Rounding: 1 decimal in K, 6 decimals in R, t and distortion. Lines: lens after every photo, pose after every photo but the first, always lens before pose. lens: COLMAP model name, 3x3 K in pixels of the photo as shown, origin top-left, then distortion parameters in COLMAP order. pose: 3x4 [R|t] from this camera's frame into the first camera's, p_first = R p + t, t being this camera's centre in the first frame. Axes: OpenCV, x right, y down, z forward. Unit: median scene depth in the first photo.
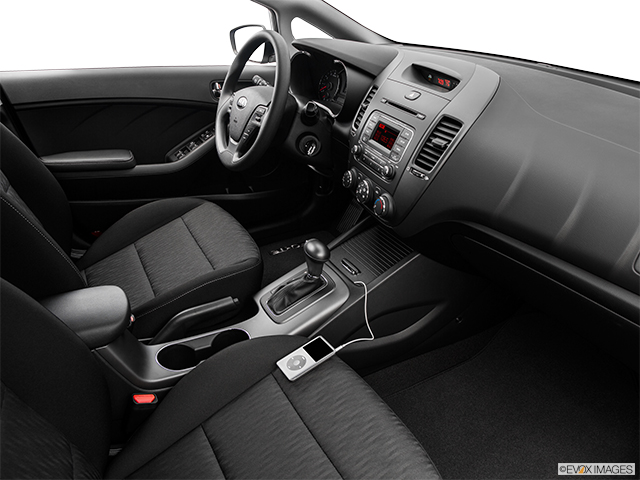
lens RADIAL K [[492.3, 0, 320.0], [0, 492.3, 240.0], [0, 0, 1]] dist [-0.121039, 0.059718]
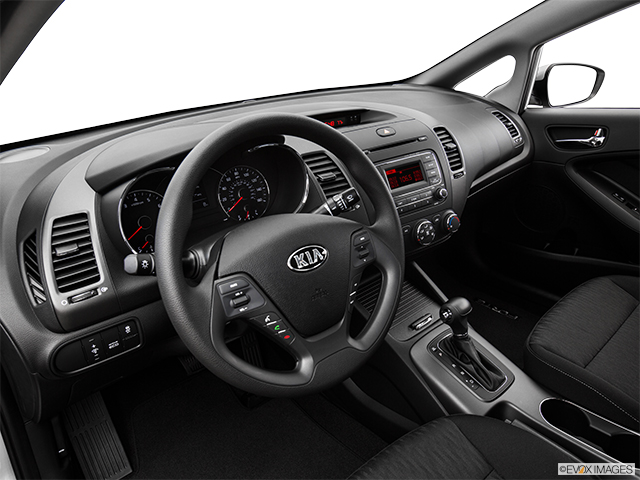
lens RADIAL K [[491.9, 0, 320.0], [0, 491.9, 240.0], [0, 0, 1]] dist [-0.030314, 0.001497]
pose [[-0.232314, -0.376083, 0.896990, -0.697632], [0.505312, 0.741329, 0.441691, -0.588208], [-0.831078, 0.555871, 0.017818, 1.105626]]
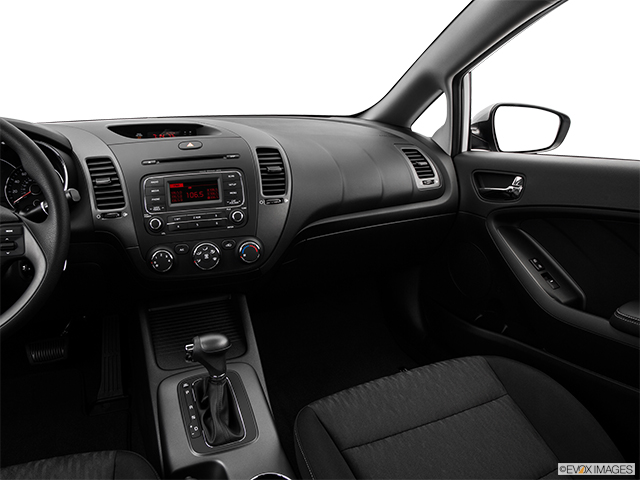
lens RADIAL K [[492.3, 0, 320.0], [0, 492.3, 240.0], [0, 0, 1]] dist [-0.121039, 0.059718]
pose [[0.091164, -0.290427, 0.952545, -0.676545], [0.478015, 0.851887, 0.213988, -0.201959], [-0.873608, 0.435822, 0.216490, 0.593109]]
